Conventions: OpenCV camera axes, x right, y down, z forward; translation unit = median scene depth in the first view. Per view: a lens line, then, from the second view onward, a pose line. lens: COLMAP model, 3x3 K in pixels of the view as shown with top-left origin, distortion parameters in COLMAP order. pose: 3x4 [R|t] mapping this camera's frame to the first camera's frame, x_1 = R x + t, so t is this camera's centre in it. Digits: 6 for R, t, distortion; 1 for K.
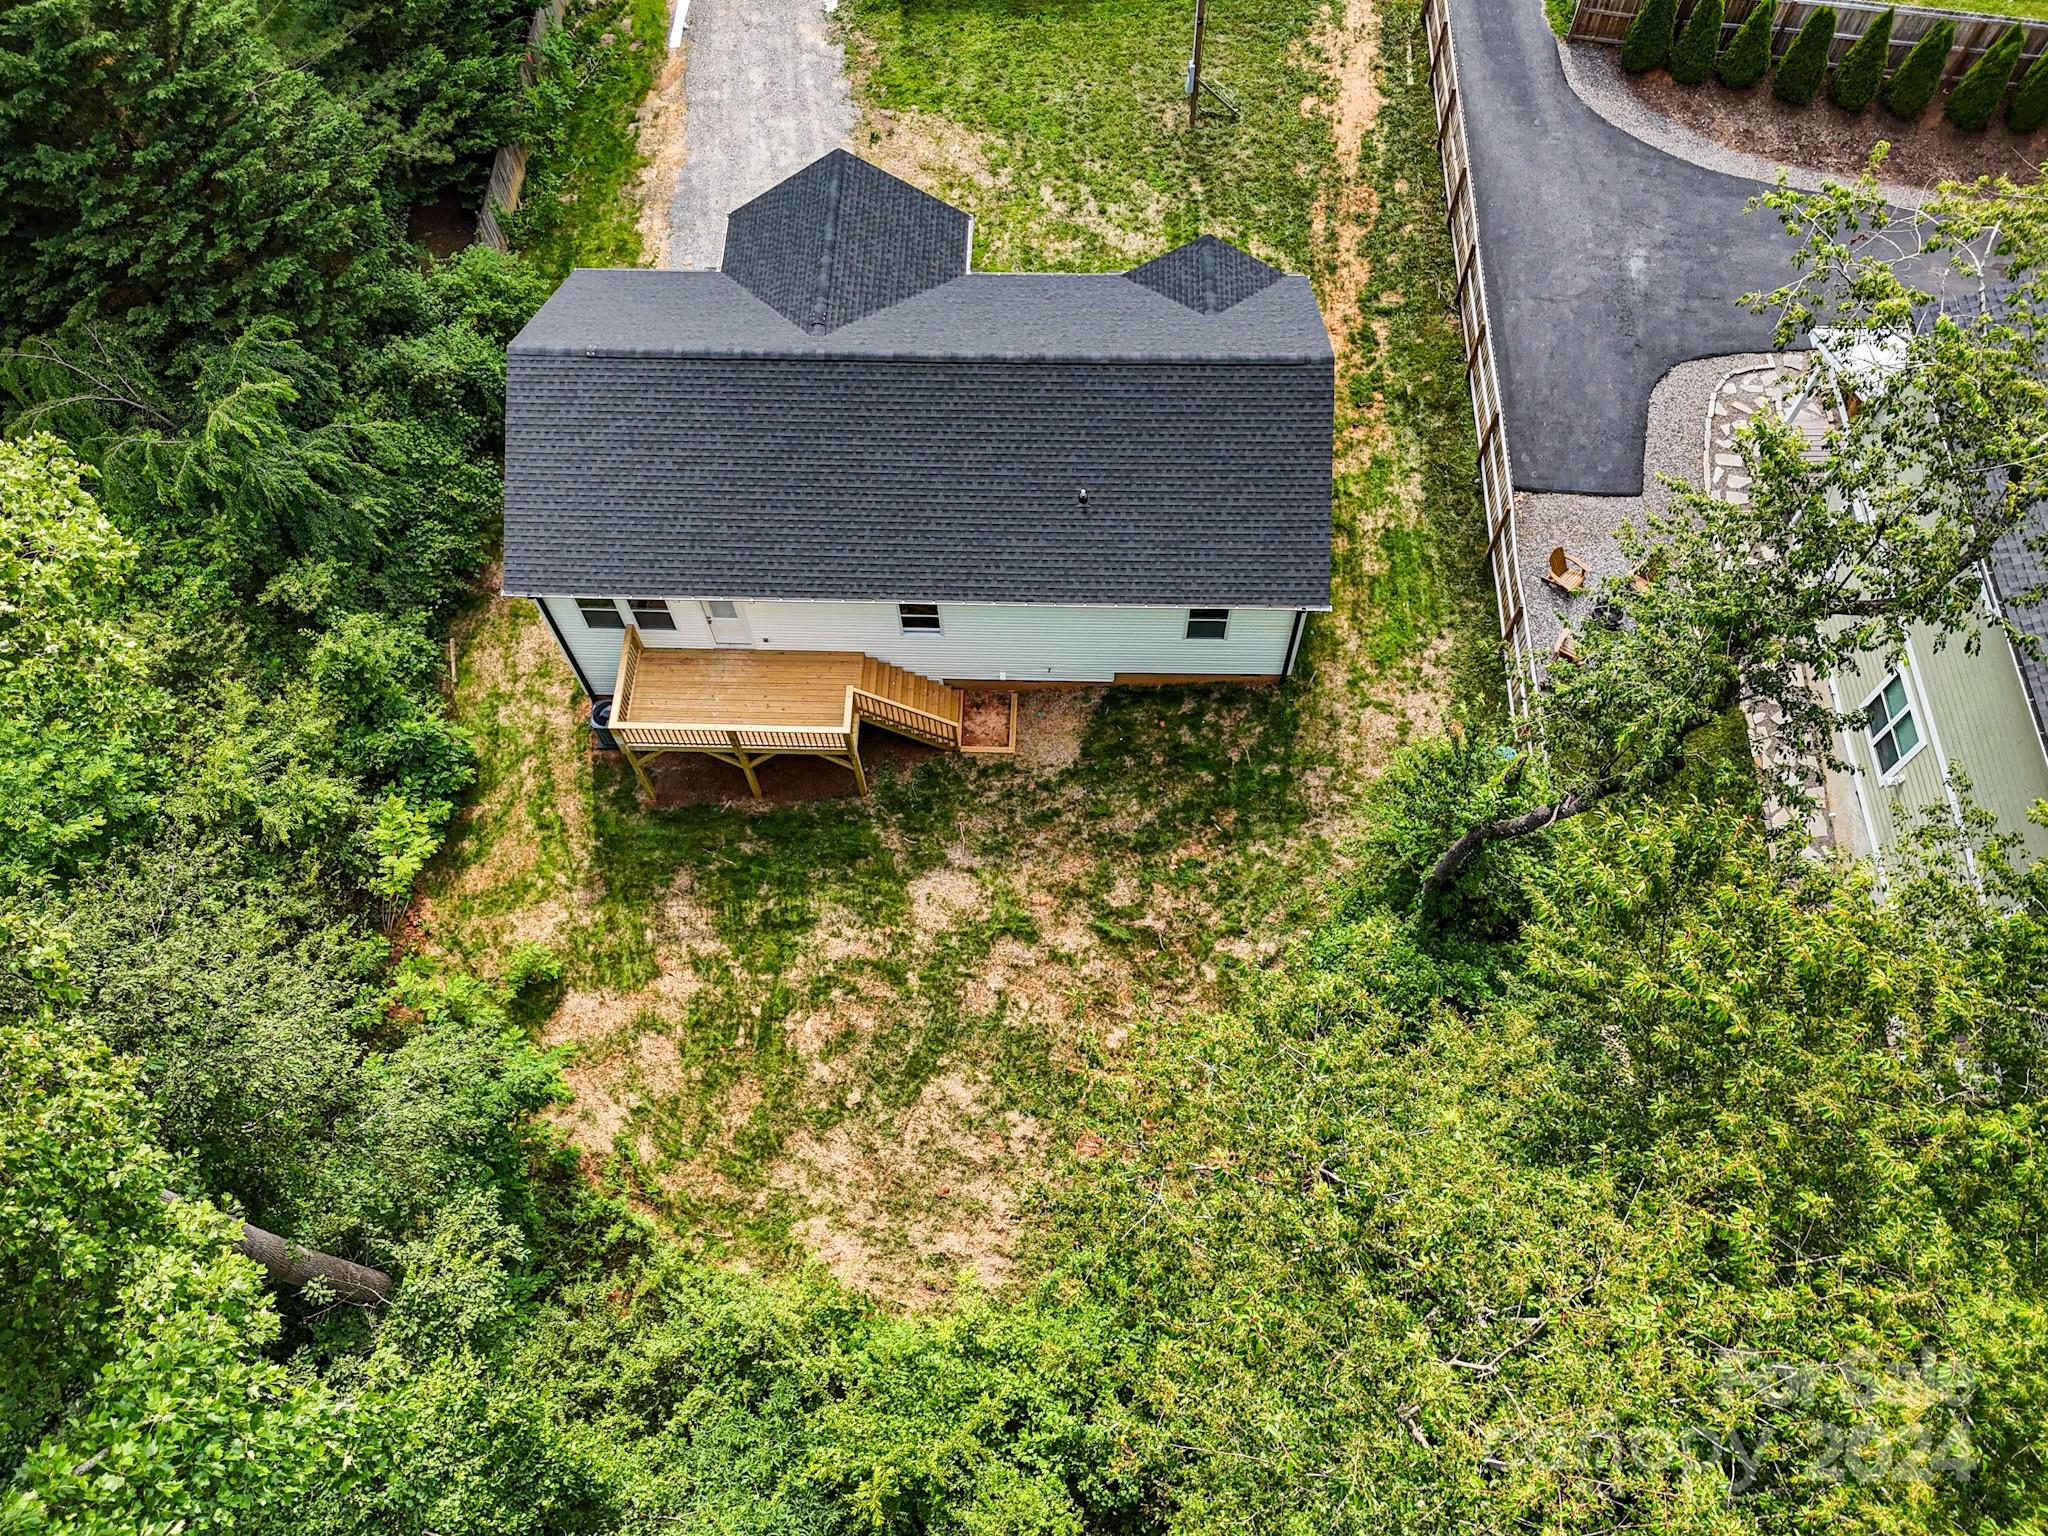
lens RADIAL K [[1506.6, 0, 1026.0], [0, 1506.6, 766.6], [0, 0, 1]] dist [0.062484, -0.060717]
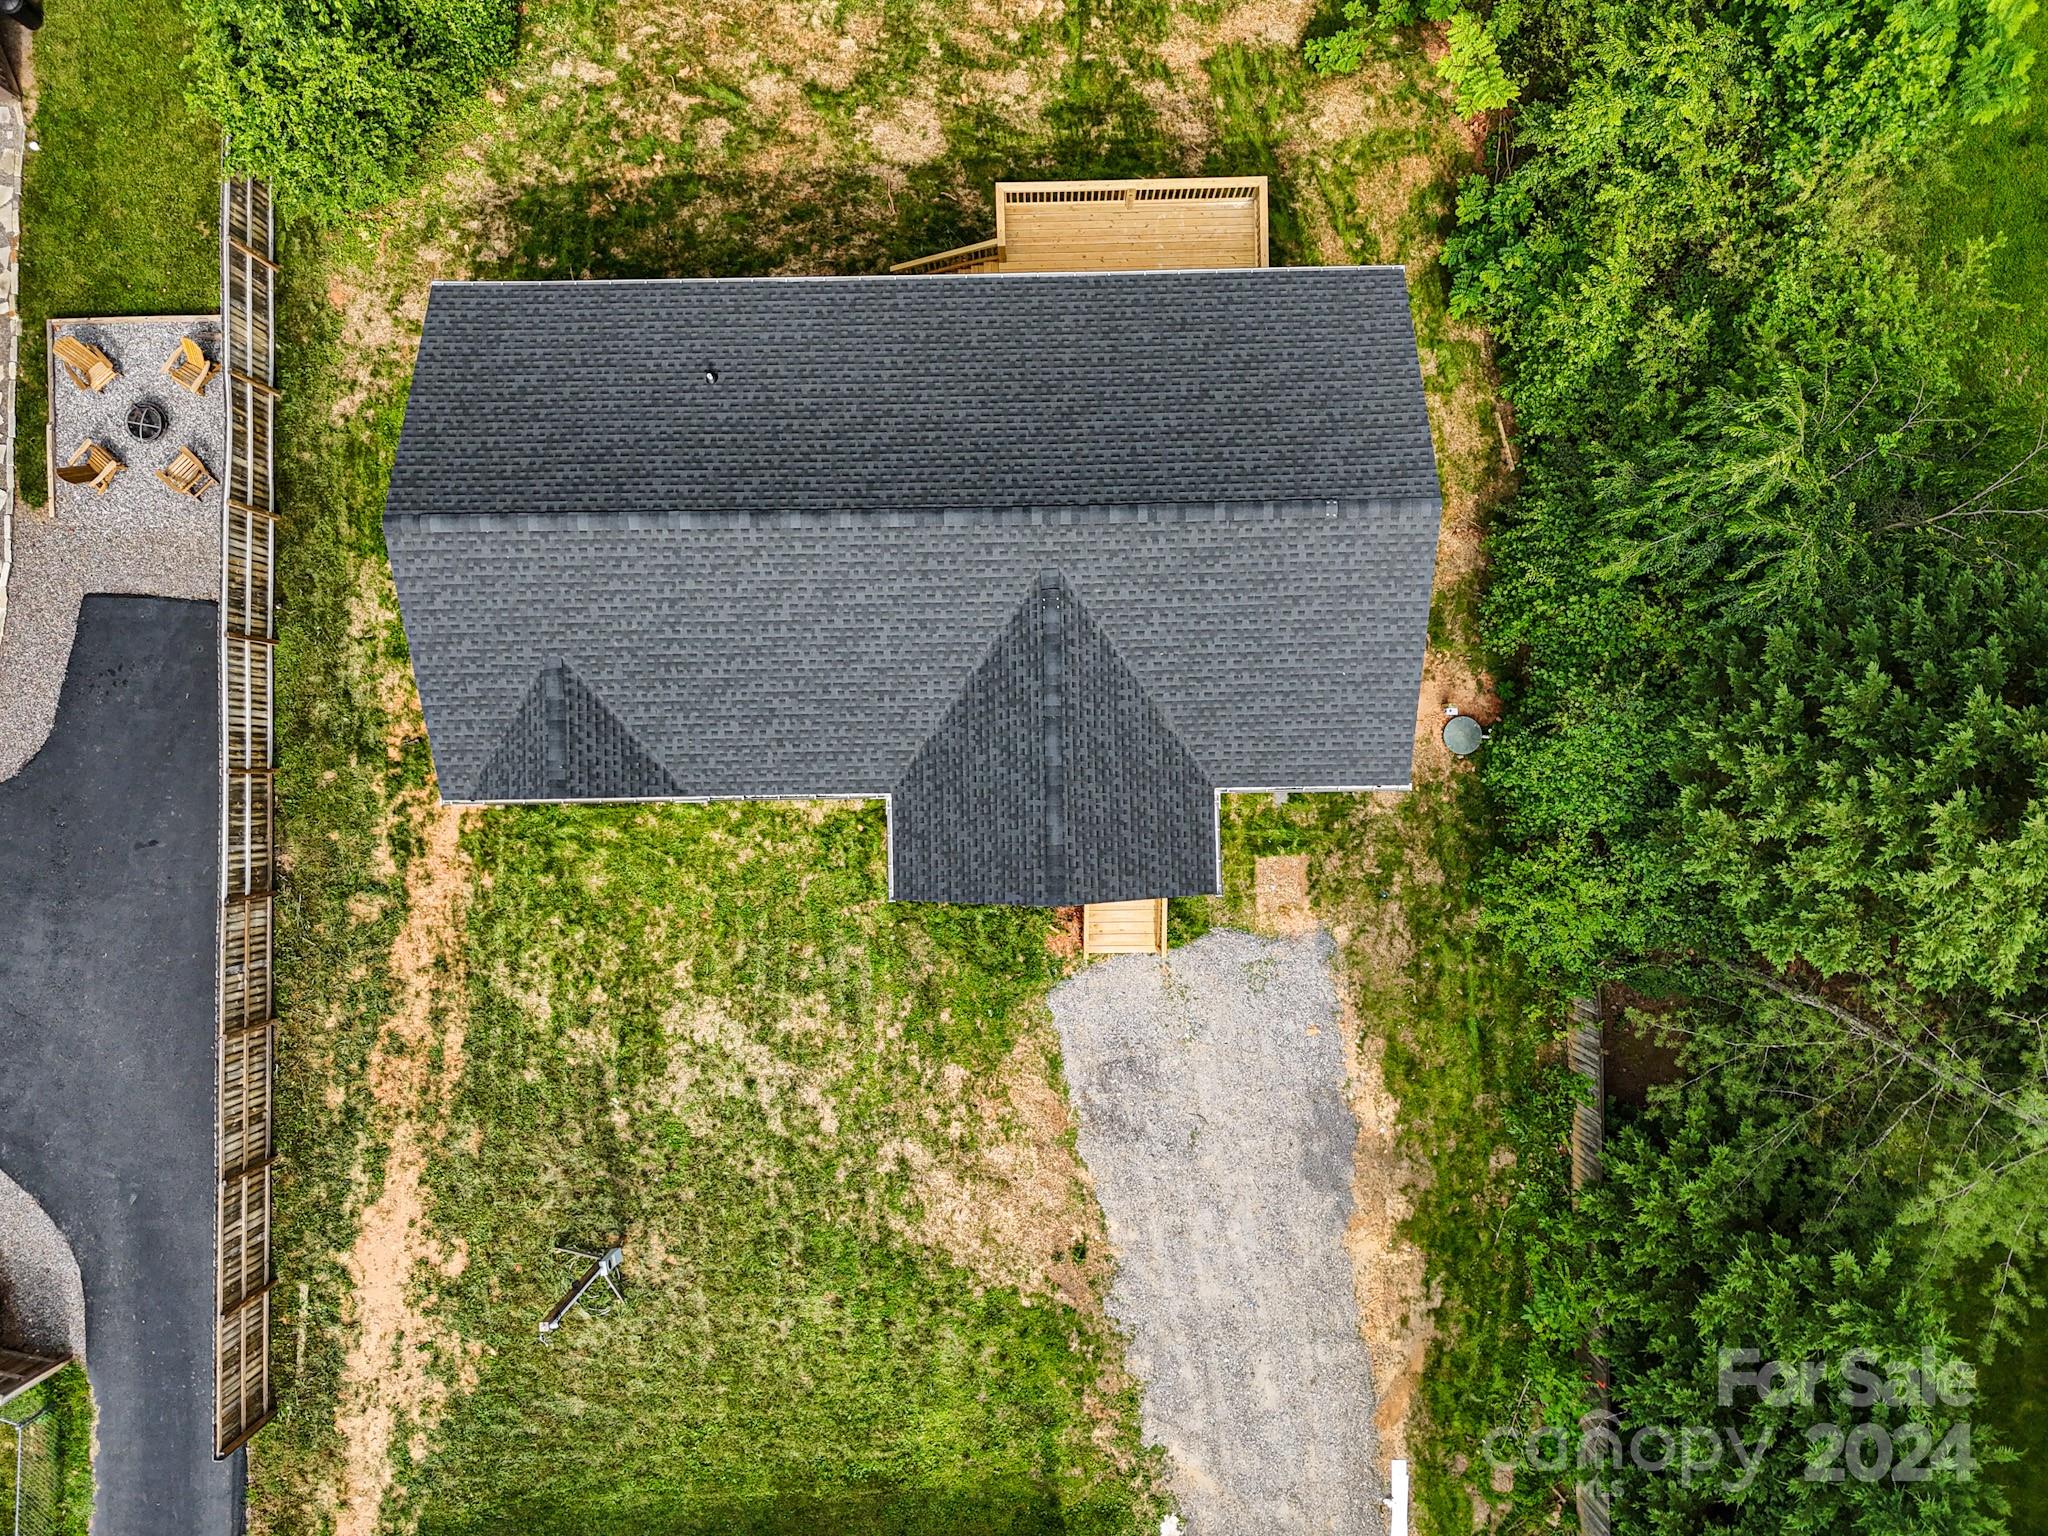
lens RADIAL K [[1506.6, 0, 1028.0], [0, 1506.6, 767.5], [0, 0, 1]] dist [0.062484, -0.060717]
pose [[-0.998501, 0.046892, 0.028221, -0.139761], [-0.028387, -0.884603, 0.465479, -0.715581], [0.046791, 0.463981, 0.884609, 0.351263]]
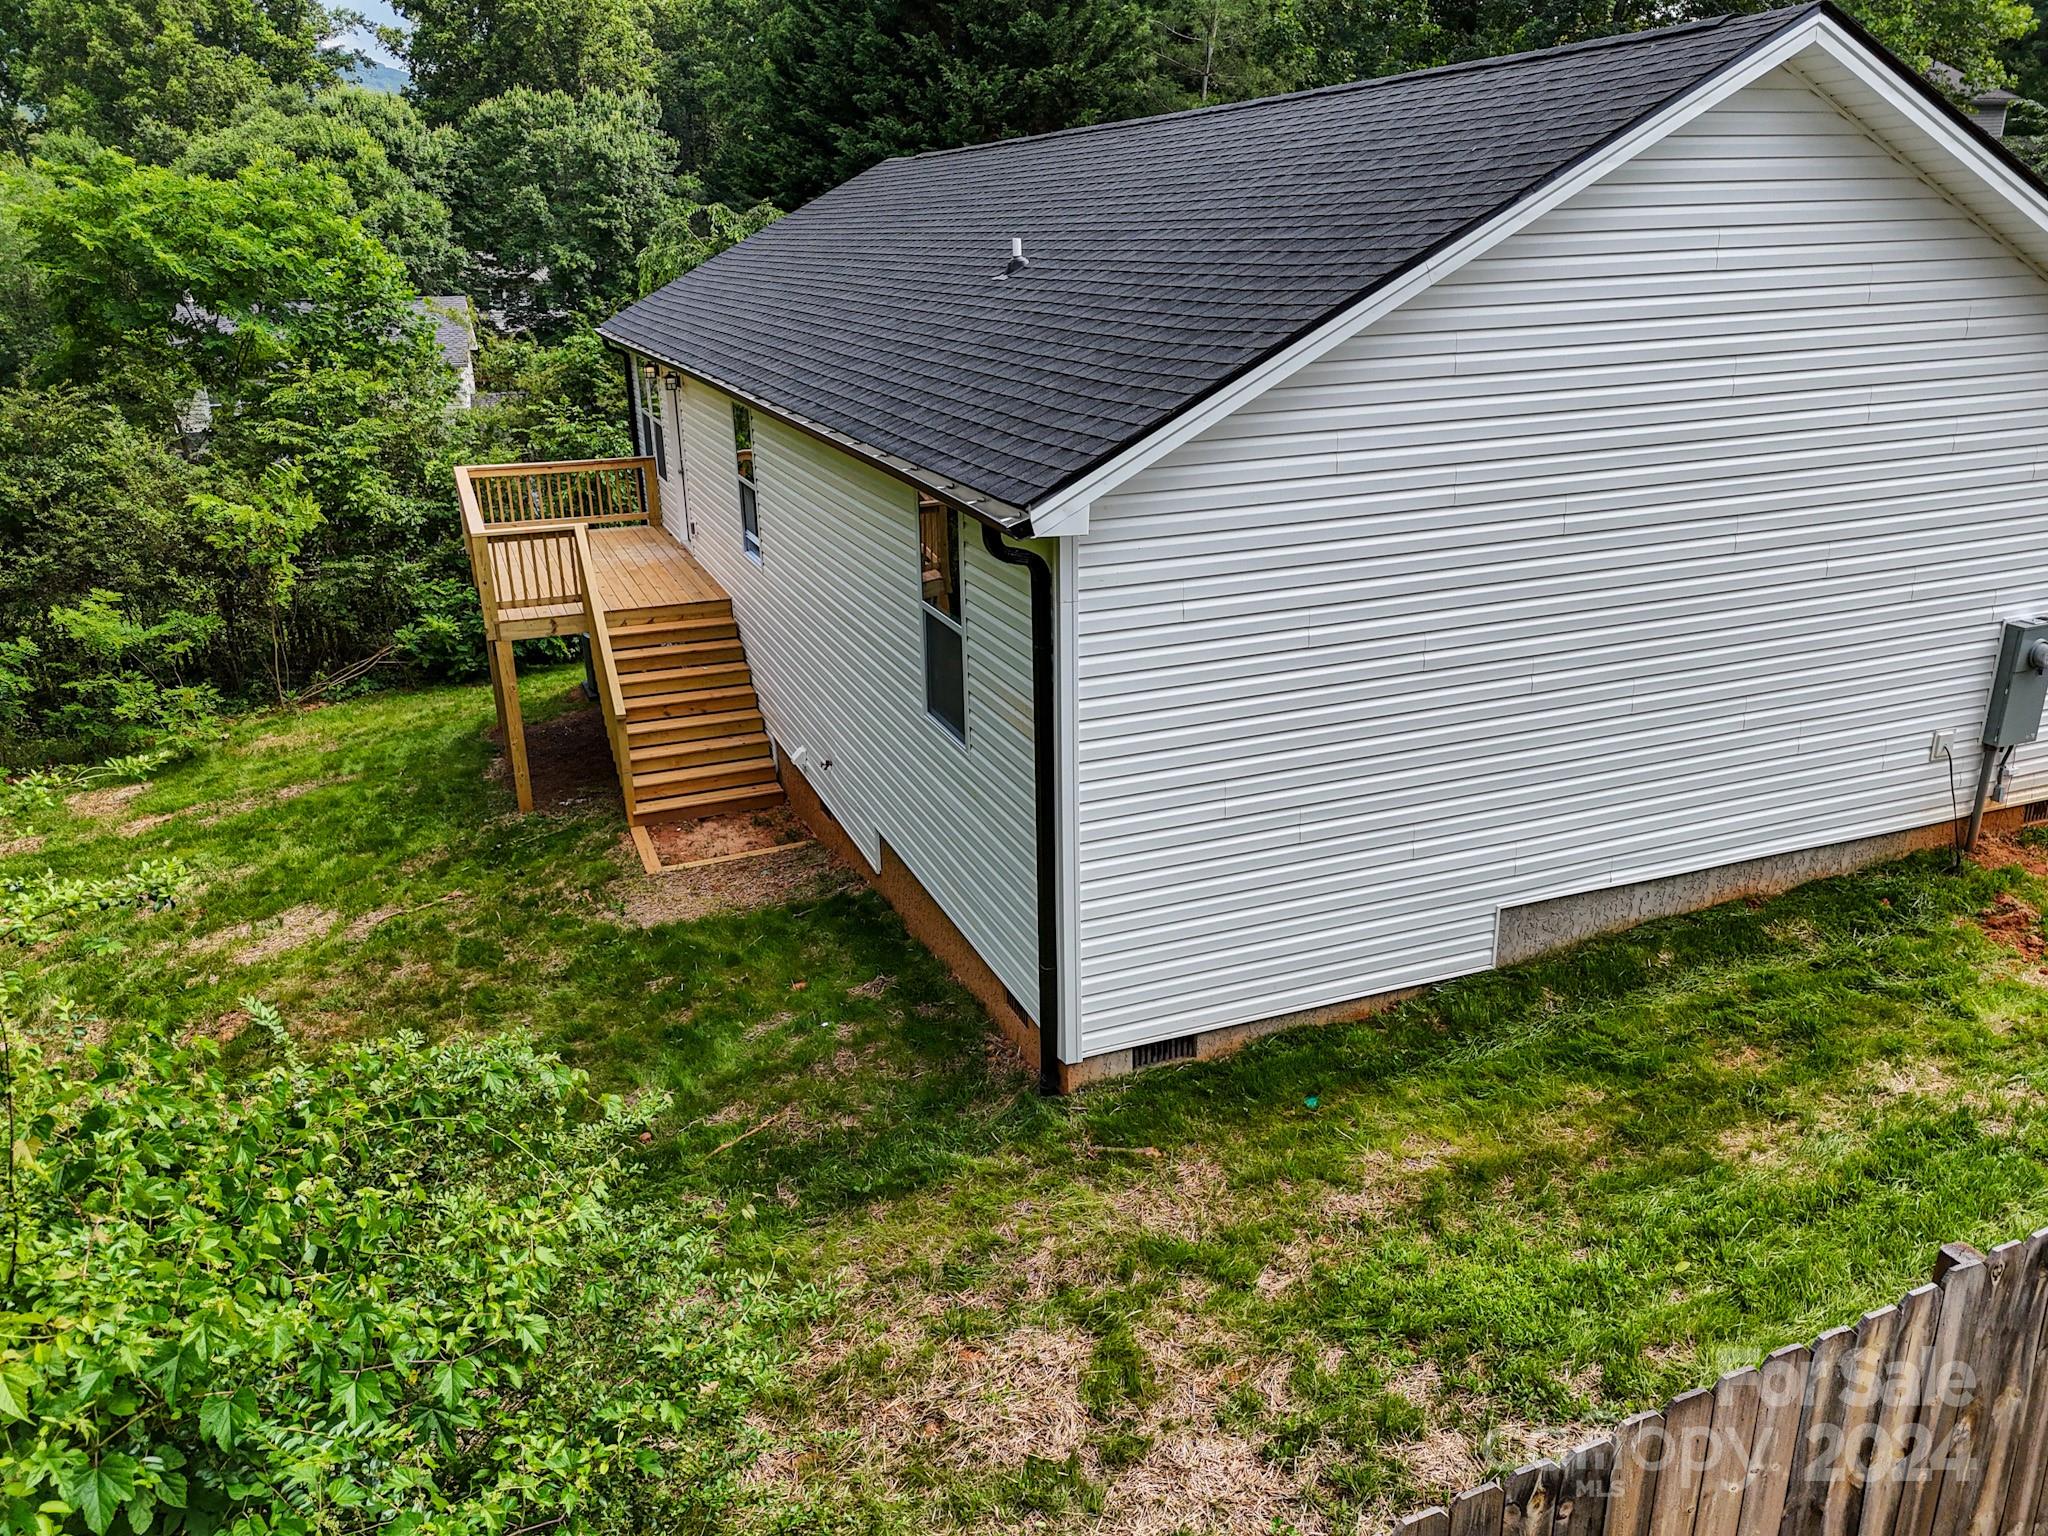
lens RADIAL K [[1506.6, 0, 1037.9], [0, 1506.6, 758.6], [0, 0, 1]] dist [0.062484, -0.060717]
pose [[0.398504, 0.315941, -0.861032, 0.387650], [-0.807942, 0.565241, -0.166528, -0.045455], [0.434078, 0.762026, 0.480513, 0.860812]]
